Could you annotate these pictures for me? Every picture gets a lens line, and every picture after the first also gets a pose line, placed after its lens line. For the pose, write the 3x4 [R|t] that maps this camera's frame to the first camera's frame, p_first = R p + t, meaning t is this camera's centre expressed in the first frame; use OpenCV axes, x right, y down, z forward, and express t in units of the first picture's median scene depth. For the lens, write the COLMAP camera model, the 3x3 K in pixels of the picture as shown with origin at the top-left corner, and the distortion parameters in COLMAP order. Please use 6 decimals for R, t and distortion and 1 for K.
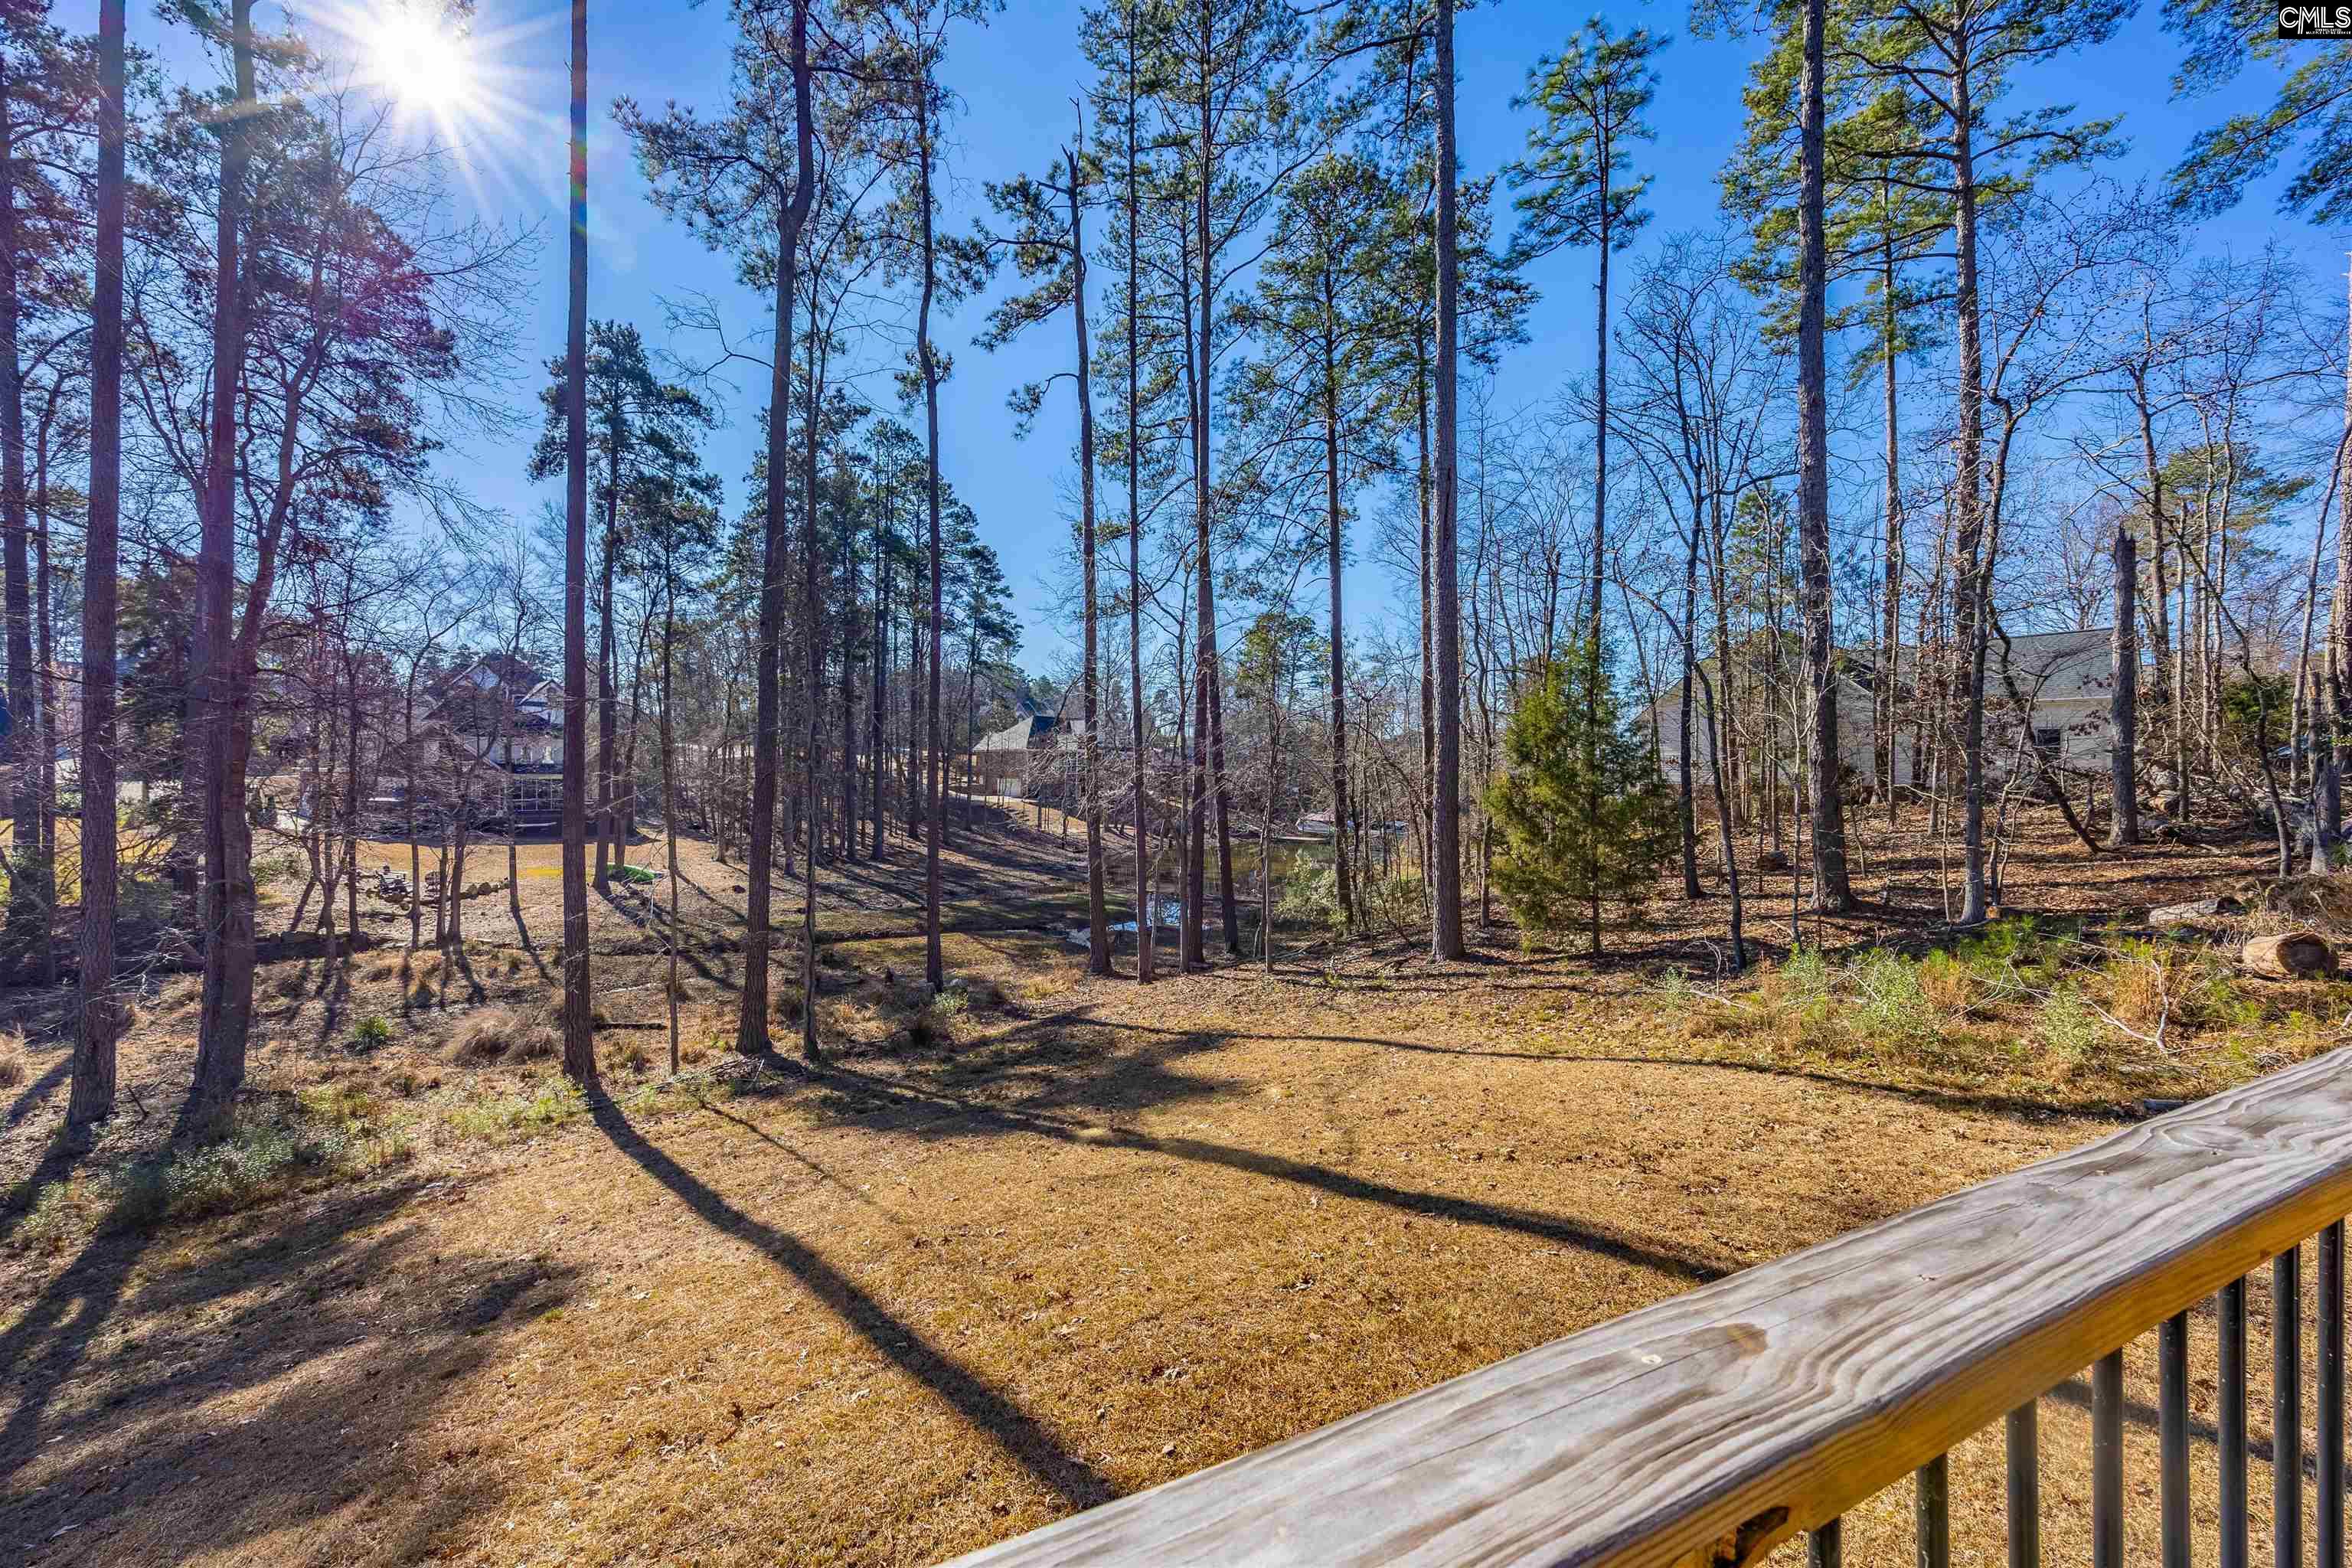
lens RADIAL K [[888.5, 0, 1168.3], [0, 888.5, 787.9], [0, 0, 1]] dist [-0.001737, -0.000509]
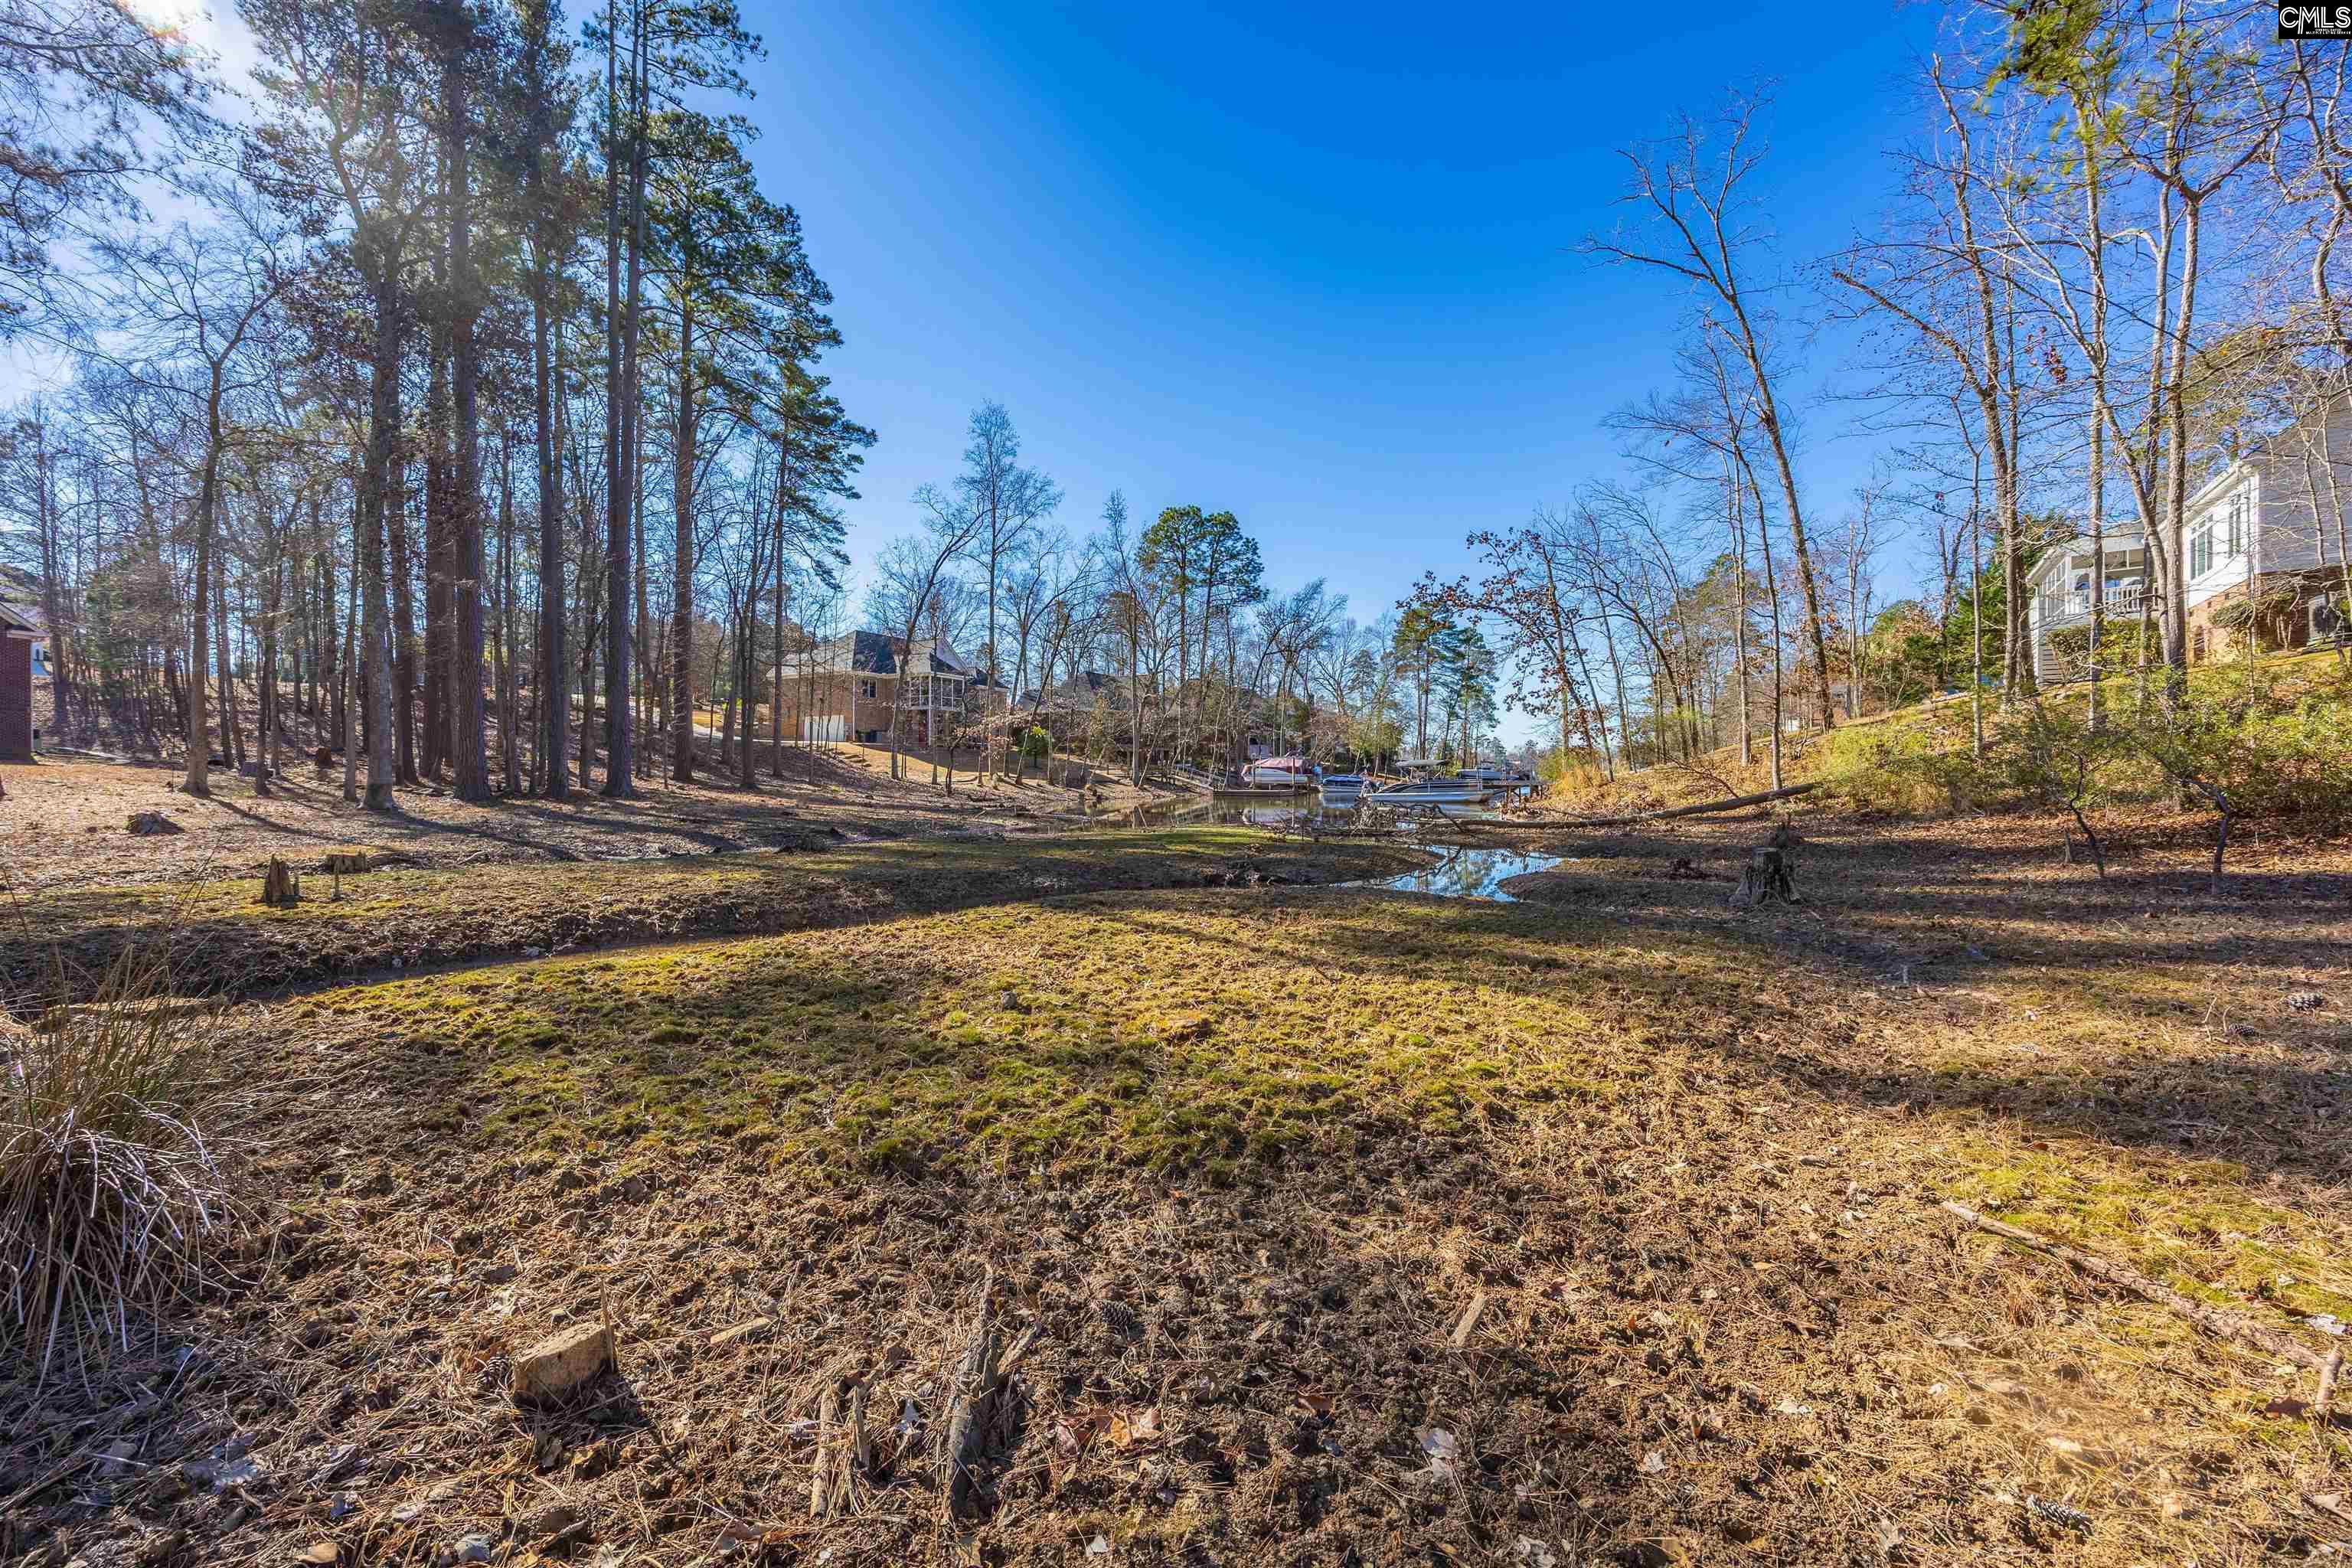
lens RADIAL K [[888.5, 0, 1156.5], [0, 888.5, 786.8], [0, 0, 1]] dist [-0.001737, -0.000509]
pose [[0.972194, -0.004848, 0.234126, -0.366148], [0.004746, 0.999988, 0.001002, 0.183143], [-0.234128, 0.000137, 0.972206, 1.099645]]
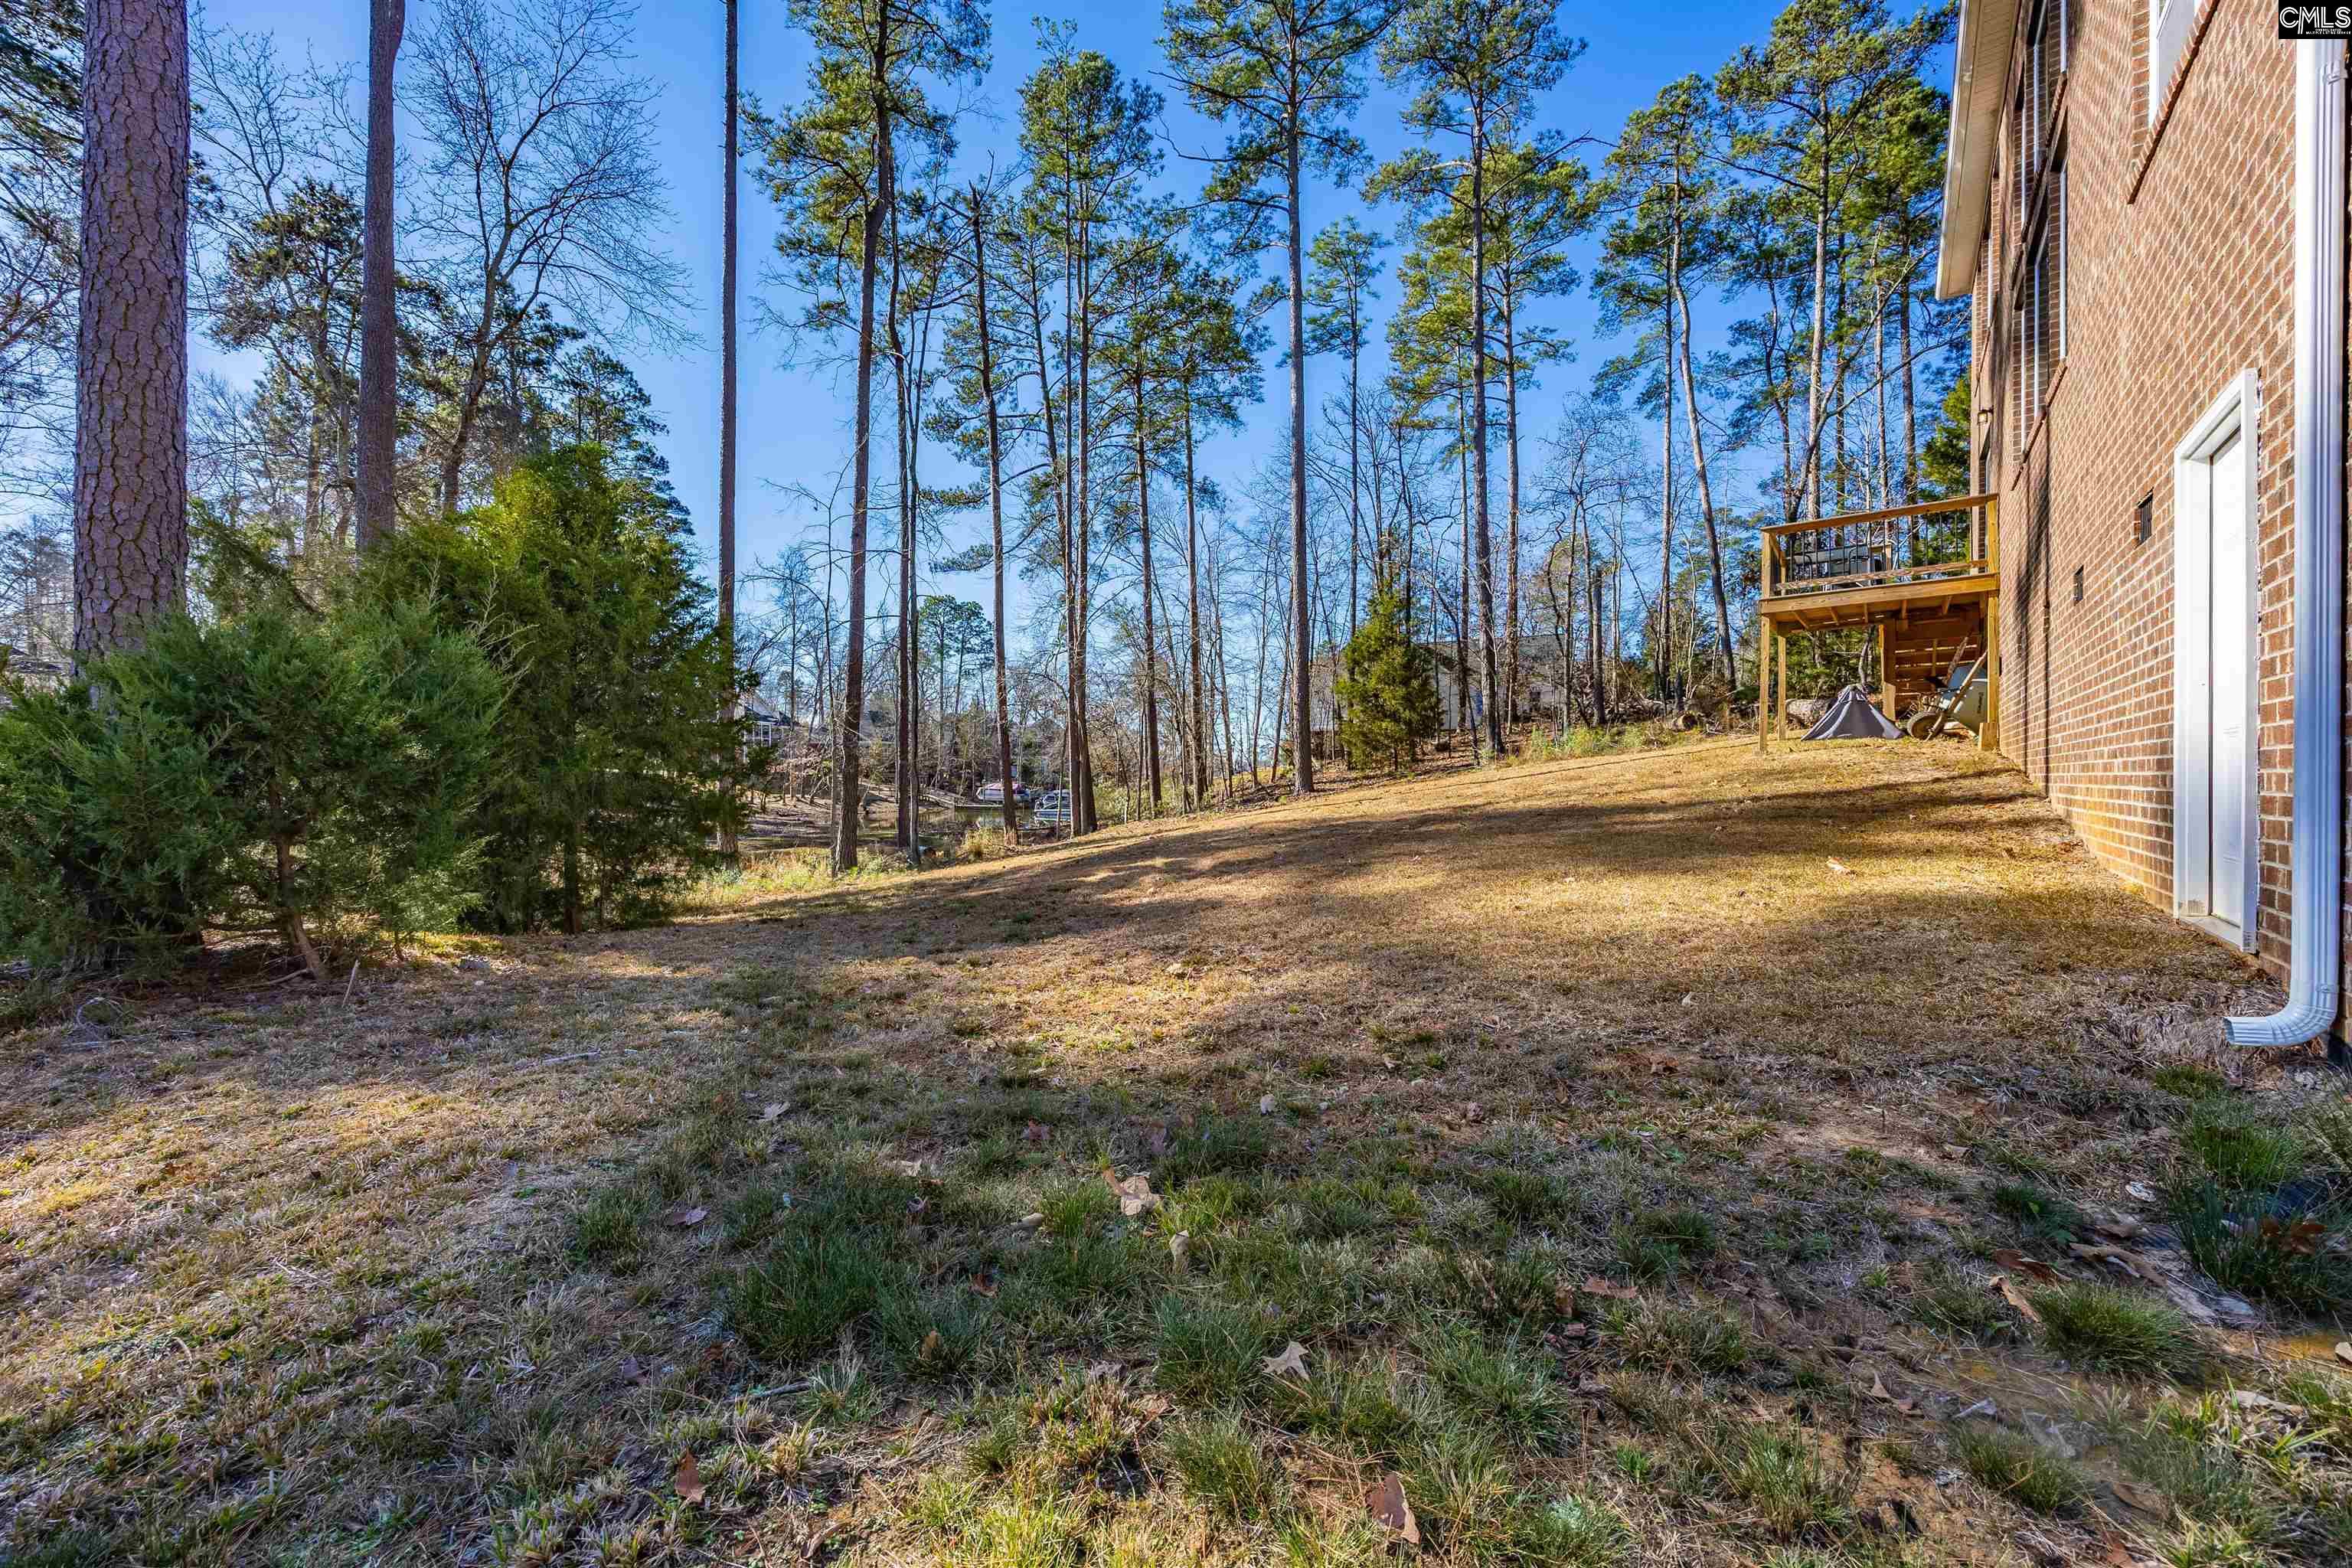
lens RADIAL K [[888.5, 0, 1168.2], [0, 888.5, 786.7], [0, 0, 1]] dist [-0.001737, -0.000509]
pose [[0.898368, -0.008566, 0.439160, -0.442671], [0.010199, 0.999947, -0.001361, 0.131885], [-0.439126, 0.005702, 0.898408, -0.238403]]
